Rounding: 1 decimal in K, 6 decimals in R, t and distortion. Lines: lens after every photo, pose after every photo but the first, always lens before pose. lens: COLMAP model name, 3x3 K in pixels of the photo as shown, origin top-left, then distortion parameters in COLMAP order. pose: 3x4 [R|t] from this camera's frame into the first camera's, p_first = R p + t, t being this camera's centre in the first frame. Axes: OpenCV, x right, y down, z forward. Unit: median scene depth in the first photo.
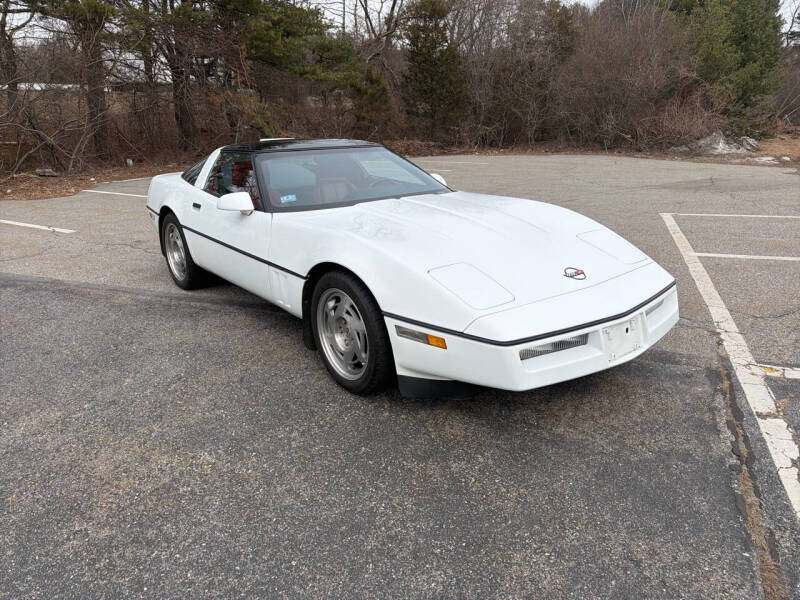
lens RADIAL K [[561.9, 0, 404.0], [0, 561.9, 300.6], [0, 0, 1]] dist [0.025788, -0.025728]
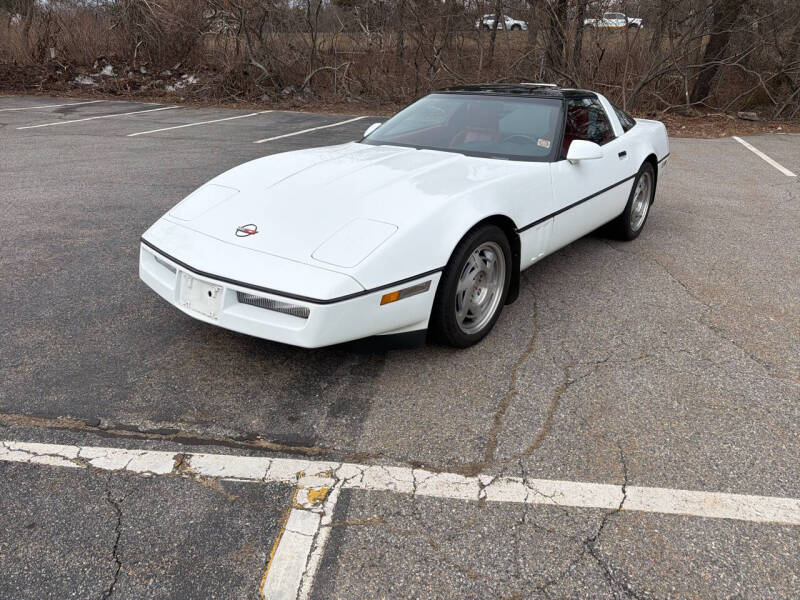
lens RADIAL K [[561.9, 0, 401.7], [0, 561.9, 296.9], [0, 0, 1]] dist [0.025788, -0.025728]
pose [[0.226872, 0.391933, -0.891582, 1.244344], [-0.308408, 0.897252, 0.315948, -0.326970], [0.923804, 0.203291, 0.324436, 0.920825]]
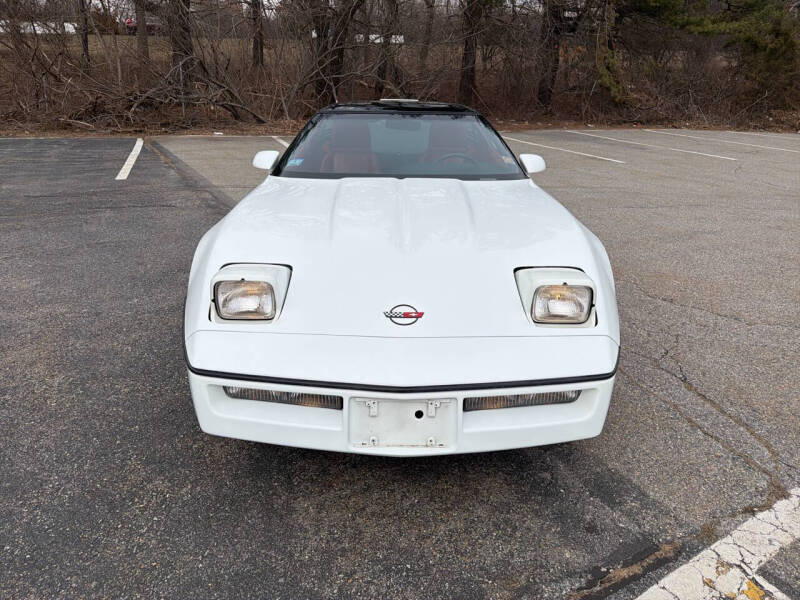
lens RADIAL K [[561.9, 0, 397.6], [0, 561.9, 298.3], [0, 0, 1]] dist [0.025788, -0.025728]
pose [[0.782821, 0.257569, -0.566435, 0.669920], [-0.220029, 0.966077, 0.135211, -0.156447], [0.582046, 0.018787, 0.812939, 0.401703]]
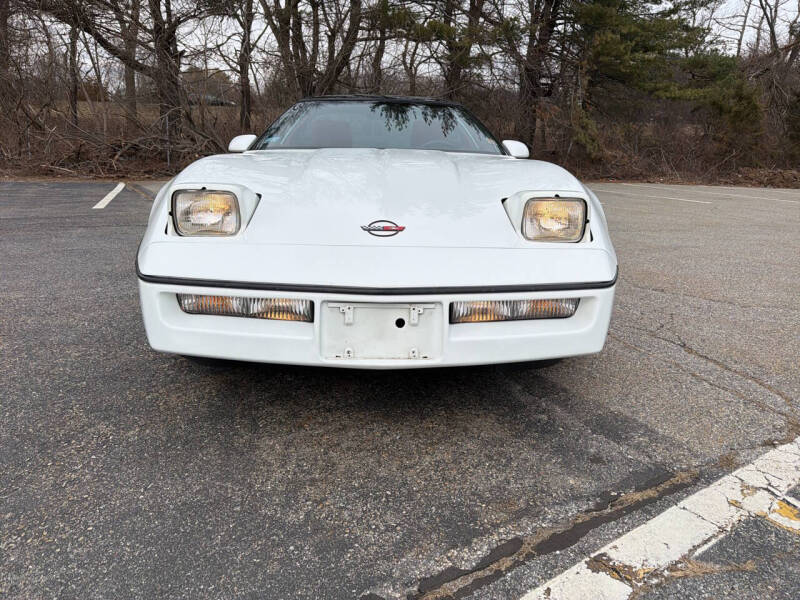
lens RADIAL K [[561.9, 0, 401.6], [0, 561.9, 305.0], [0, 0, 1]] dist [0.025788, -0.025728]
pose [[0.803094, 0.193064, -0.563708, 0.678108], [-0.216709, 0.975903, 0.025499, 0.016843], [0.555047, 0.101682, 0.825580, 0.468356]]
